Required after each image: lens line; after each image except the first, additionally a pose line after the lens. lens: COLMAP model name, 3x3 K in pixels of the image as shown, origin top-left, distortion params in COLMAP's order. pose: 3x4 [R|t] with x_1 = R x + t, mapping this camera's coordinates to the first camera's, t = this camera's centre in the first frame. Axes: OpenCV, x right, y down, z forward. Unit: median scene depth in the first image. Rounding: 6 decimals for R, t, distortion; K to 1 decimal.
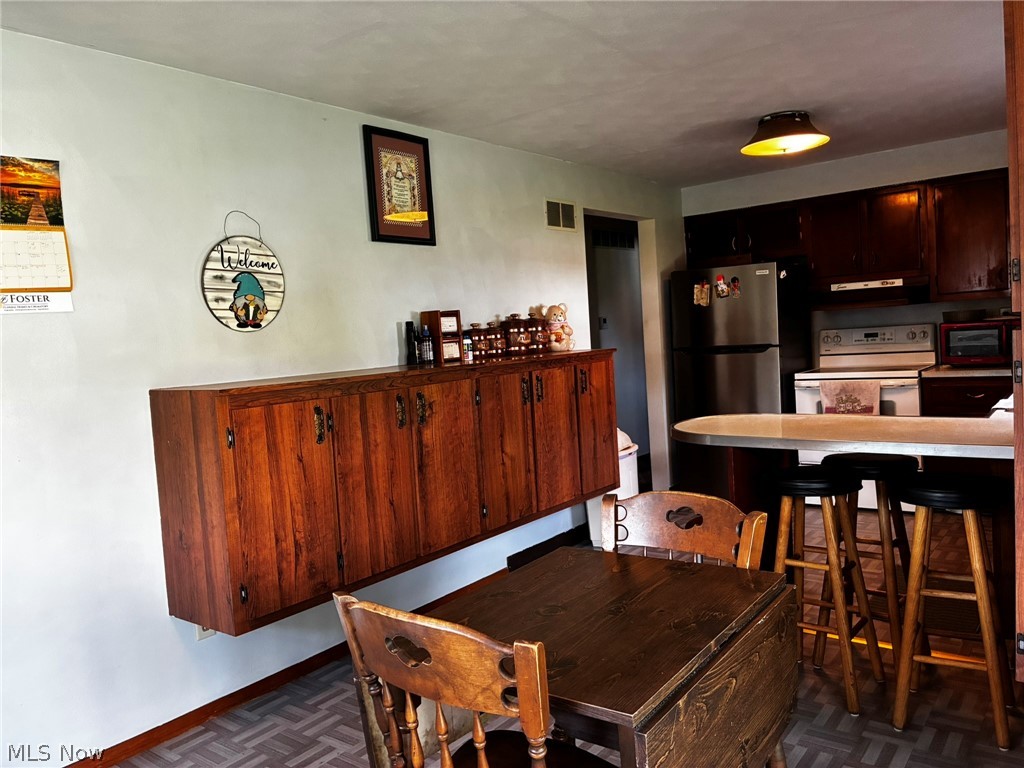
lens RADIAL K [[780.8, 0, 518.3], [0, 780.8, 381.5], [0, 0, 1]] dist [0.054925, -0.075780]
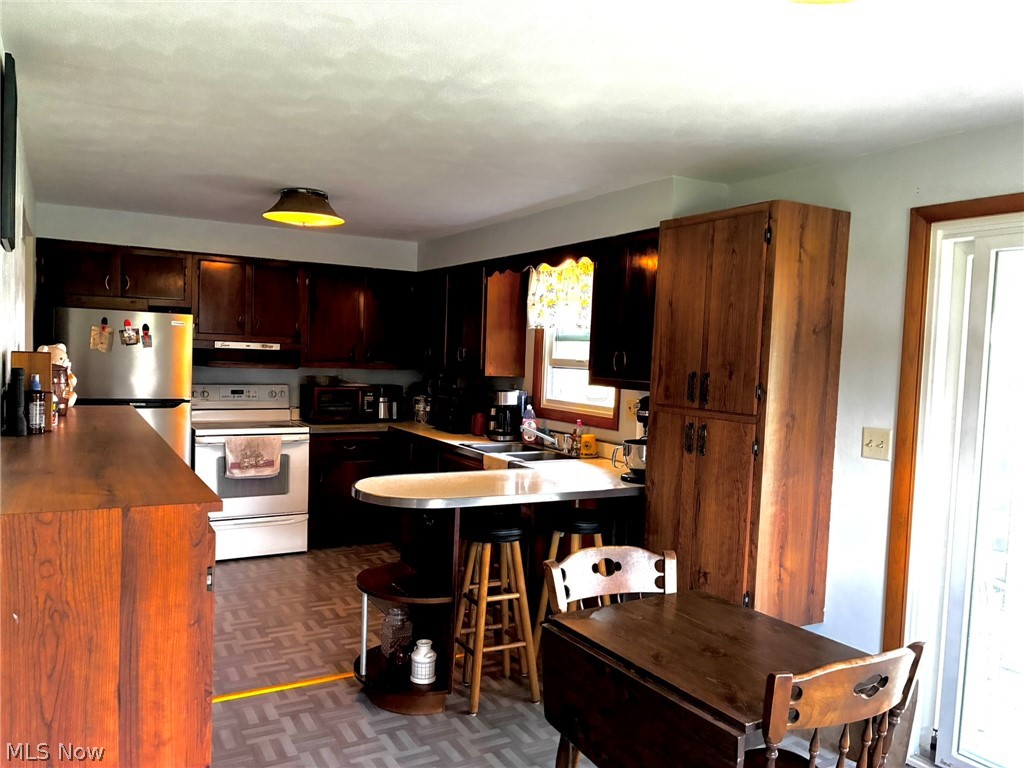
lens RADIAL K [[780.8, 0, 511.3], [0, 780.8, 386.2], [0, 0, 1]] dist [0.054925, -0.075780]
pose [[0.387444, 0.038456, 0.921091, -0.409961], [-0.001942, 0.999161, -0.040898, -0.025751], [-0.921891, 0.014057, 0.387194, 0.266605]]
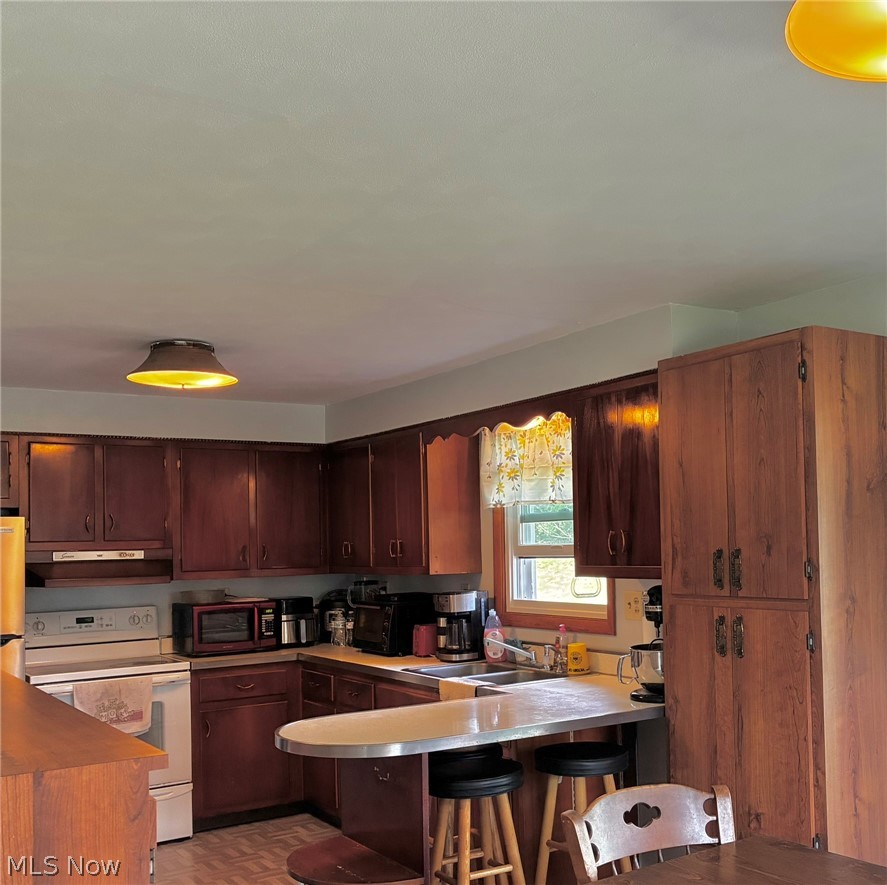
lens RADIAL K [[1038.3, 0, 519.6], [0, 1038.3, 496.2], [0, 0, 1]] dist [0.033704, 0.000000]
pose [[0.309315, 0.101800, 0.945495, -0.425867], [0.065752, 0.989585, -0.128058, -0.021389], [-0.948684, 0.101778, 0.299400, 0.297517]]
